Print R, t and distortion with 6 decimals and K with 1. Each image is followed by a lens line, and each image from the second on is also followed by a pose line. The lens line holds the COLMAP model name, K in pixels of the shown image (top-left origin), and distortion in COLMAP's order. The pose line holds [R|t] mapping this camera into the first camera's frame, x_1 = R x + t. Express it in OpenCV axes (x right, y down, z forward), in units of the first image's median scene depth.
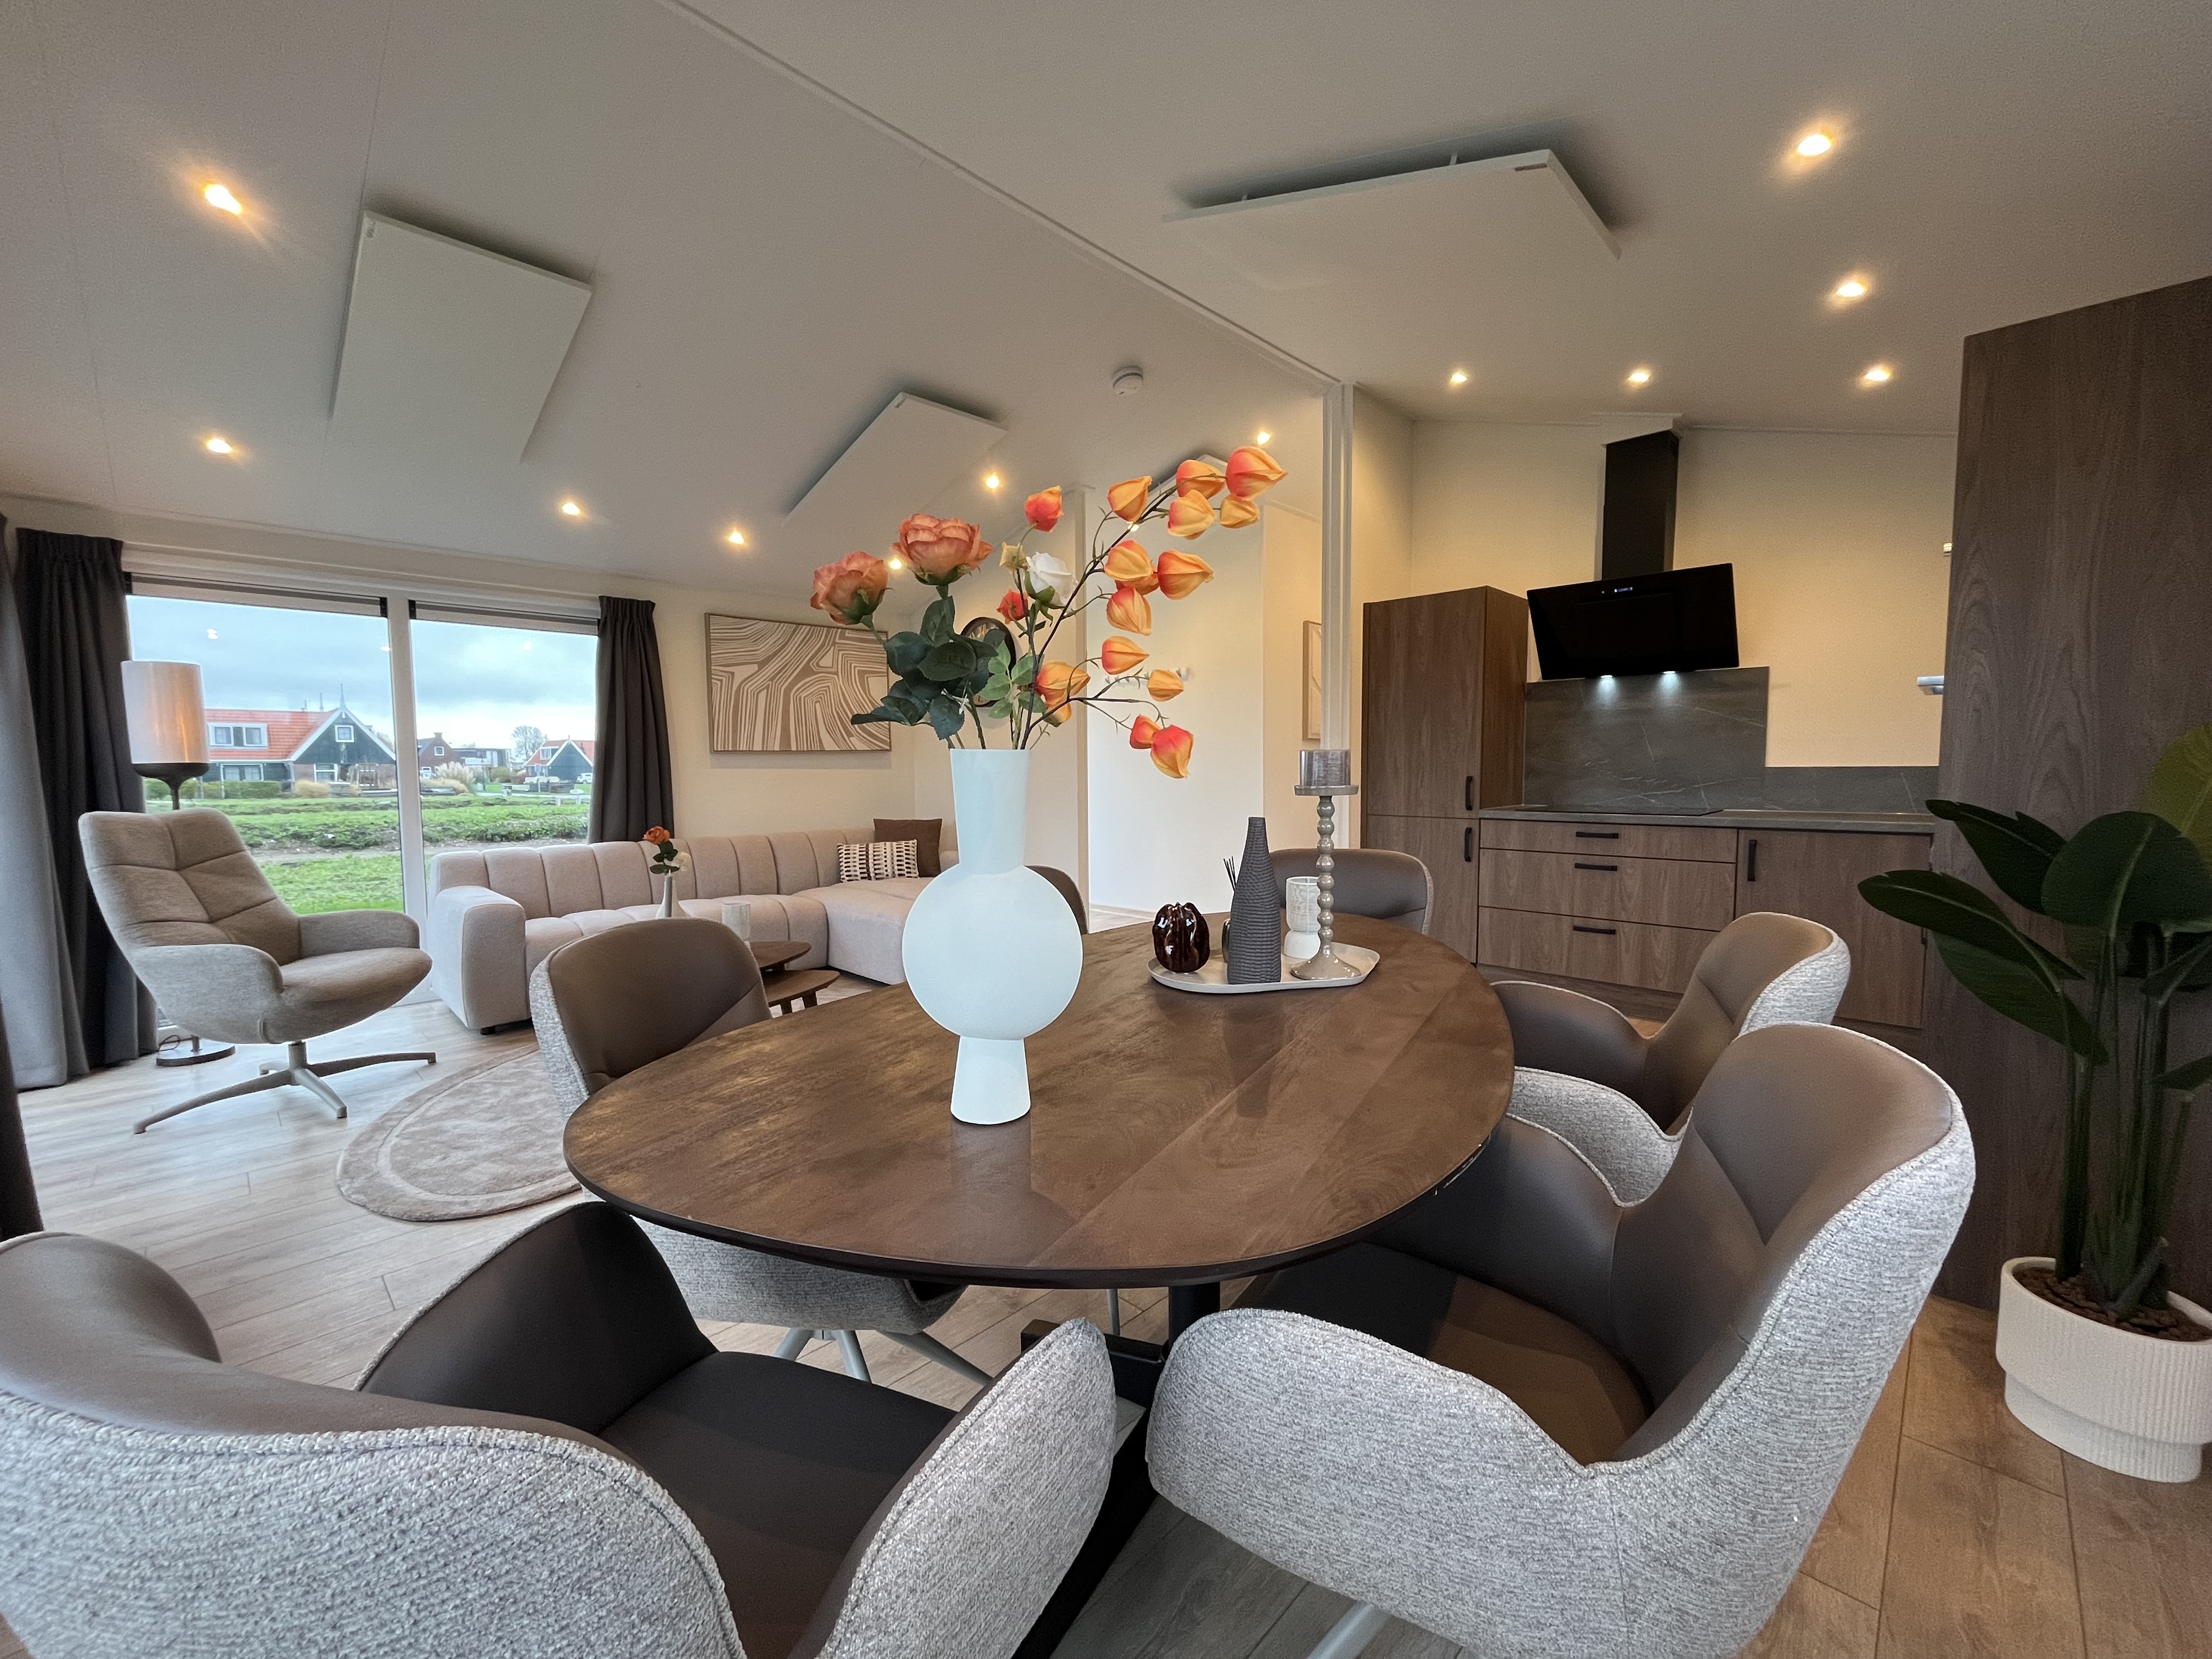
lens RADIAL K [[887.7, 0, 1099.0], [0, 887.7, 832.3], [0, 0, 1]] dist [-0.004319, -0.001028]
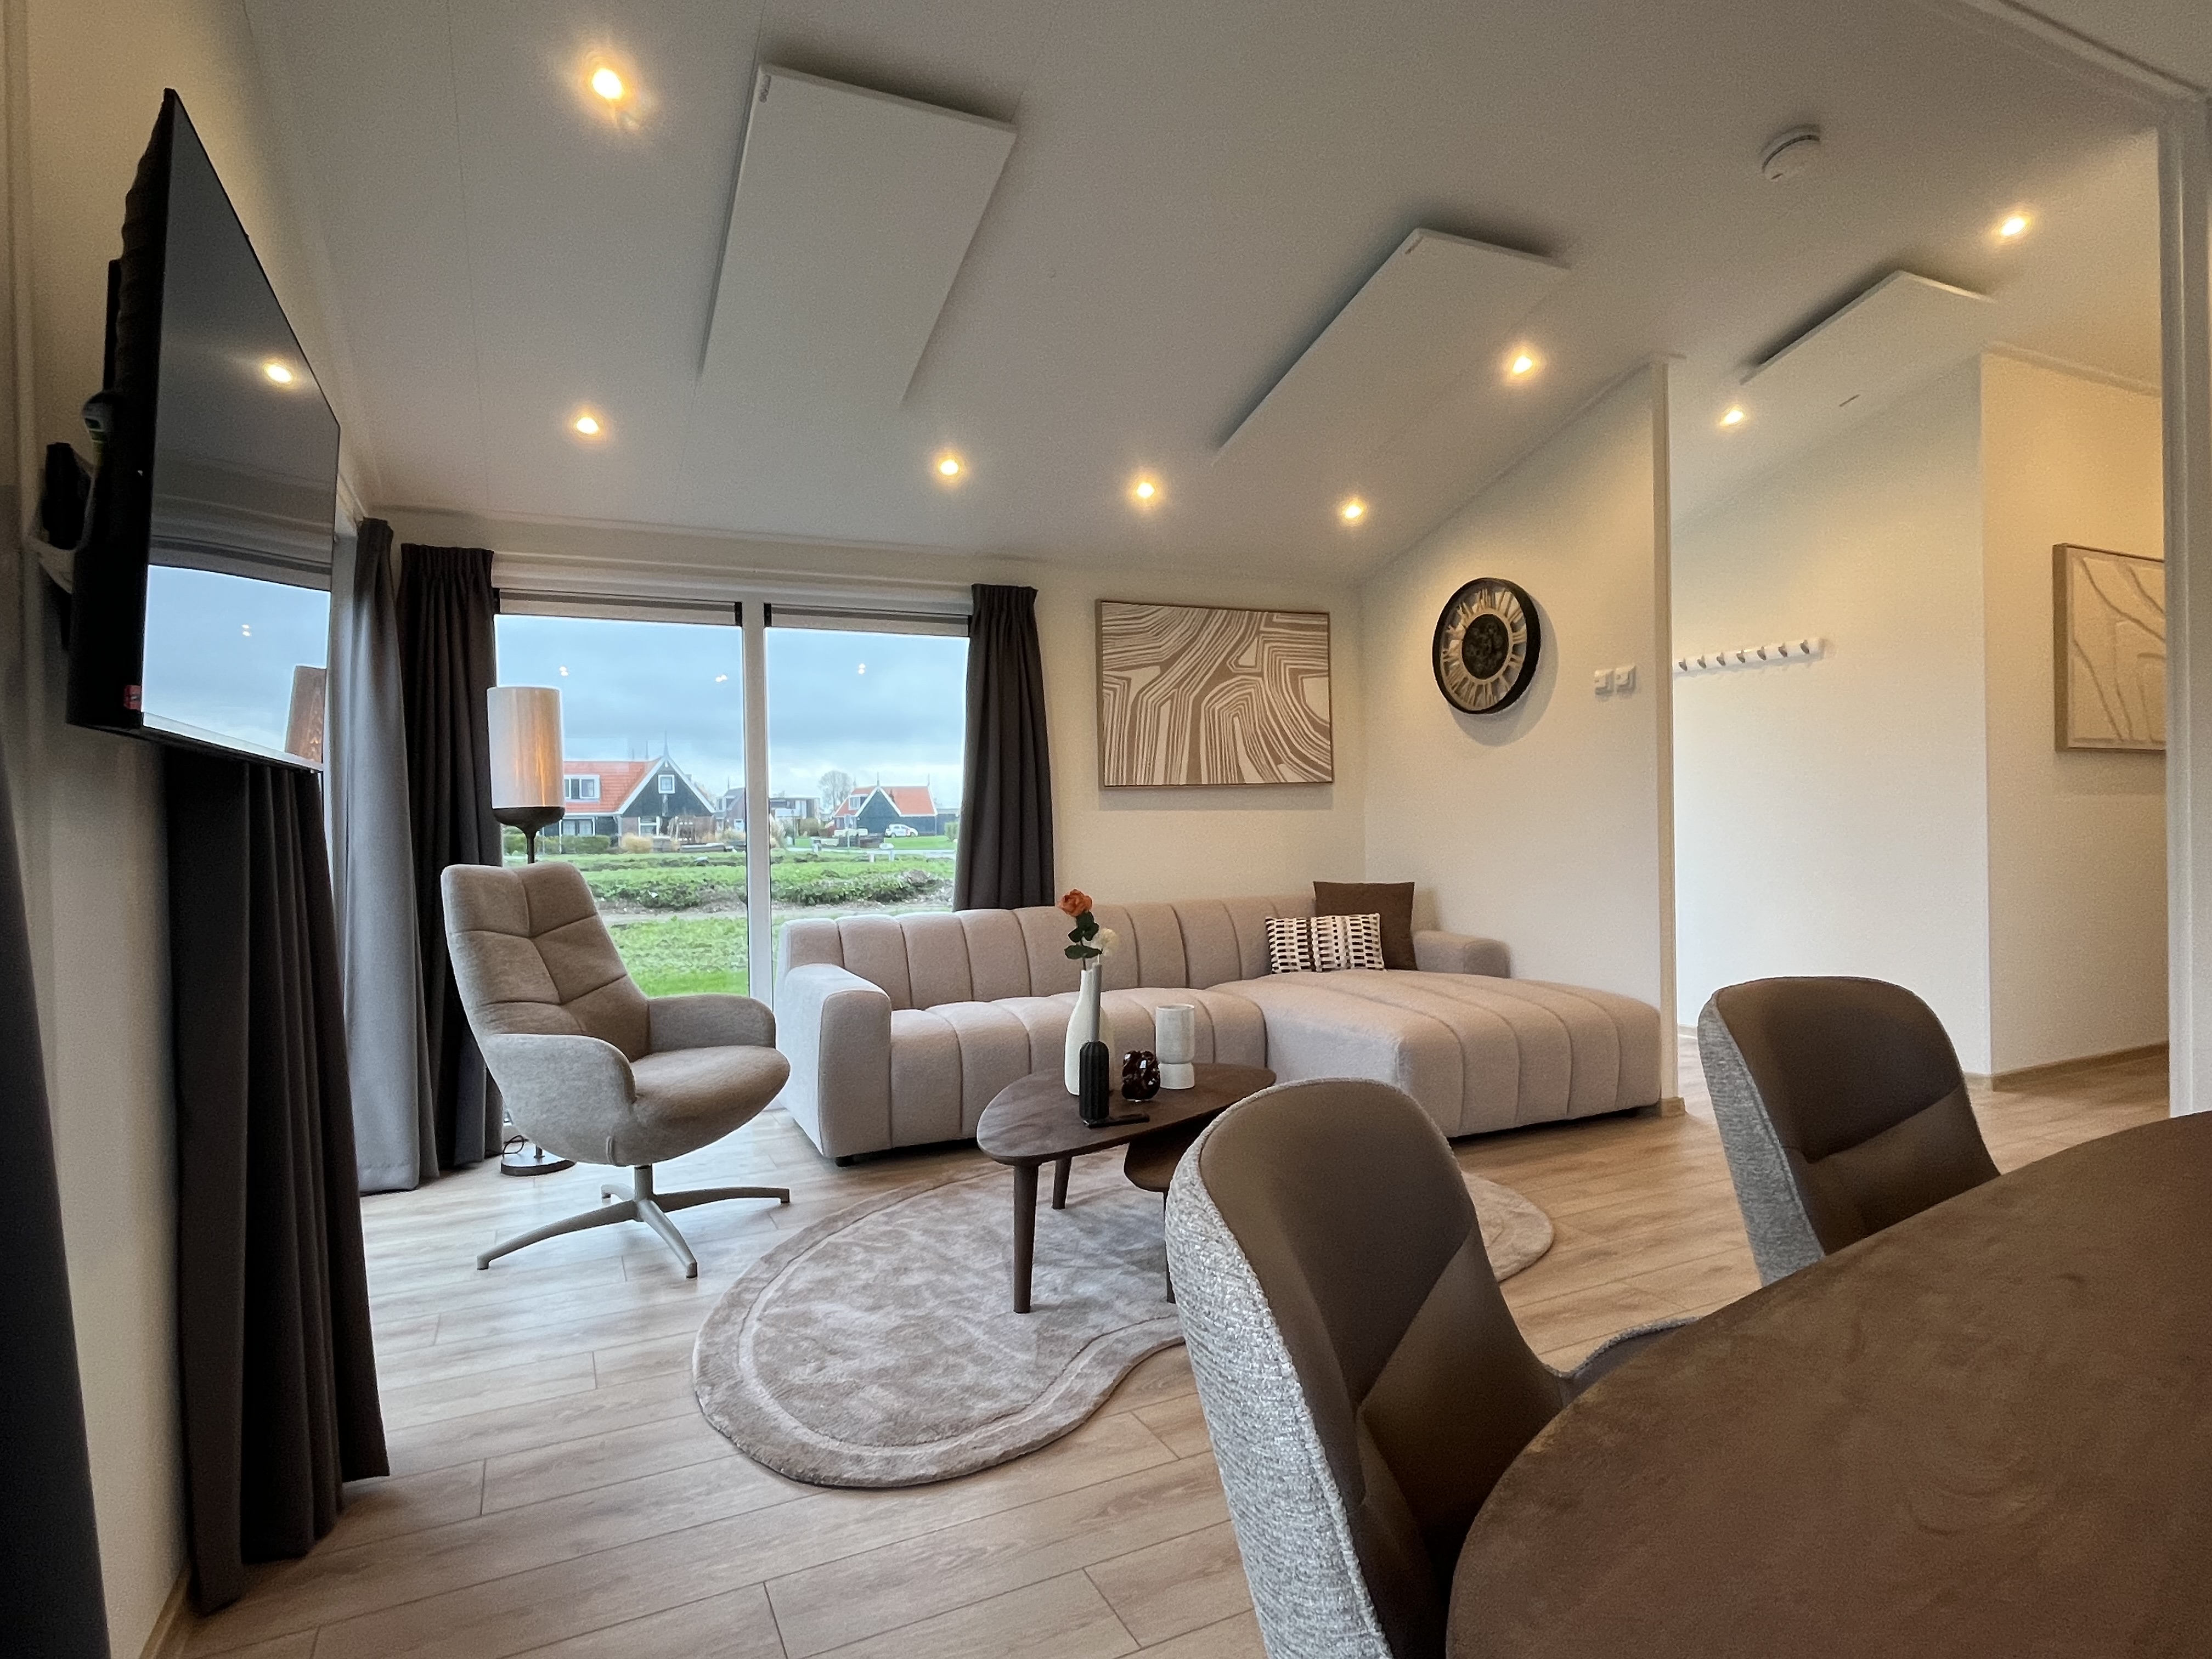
lens RADIAL K [[1168.5, 0, 1091.2], [0, 1168.5, 840.2], [0, 0, 1]] dist [-0.004527, 0.000800]
pose [[0.938359, -0.003718, -0.345641, -0.163328], [-0.013878, 0.998731, -0.048418, -0.001465], [0.345382, 0.050230, 0.937117, 0.144266]]
